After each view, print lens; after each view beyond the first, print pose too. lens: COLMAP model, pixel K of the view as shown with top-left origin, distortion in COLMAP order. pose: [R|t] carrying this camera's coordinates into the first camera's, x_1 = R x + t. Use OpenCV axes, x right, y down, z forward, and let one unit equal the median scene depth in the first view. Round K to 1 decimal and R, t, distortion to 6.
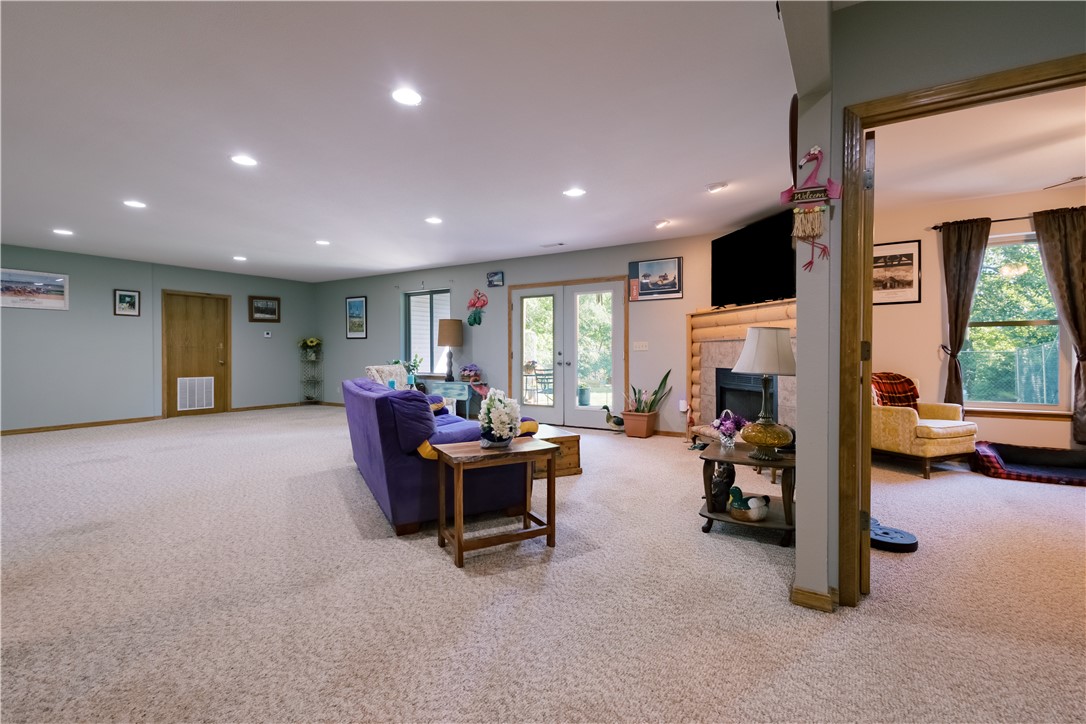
lens RADIAL K [[497.9, 0, 545.6], [0, 497.9, 355.9], [0, 0, 1]] dist [0.012386, -0.001605]
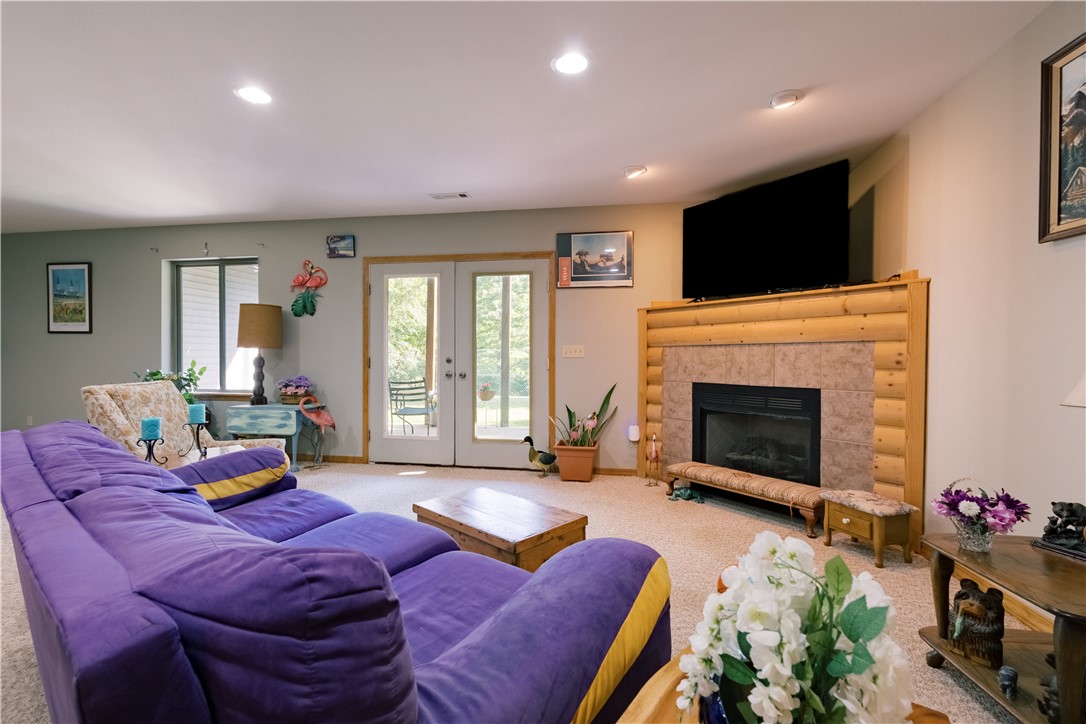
lens RADIAL K [[497.9, 0, 544.6], [0, 497.9, 360.9], [0, 0, 1]] dist [0.012386, -0.001605]
pose [[0.927824, 0.005285, 0.372982, -0.107836], [-0.004798, 0.999986, -0.002233, -0.003628], [-0.372989, 0.000282, 0.927836, 0.325242]]
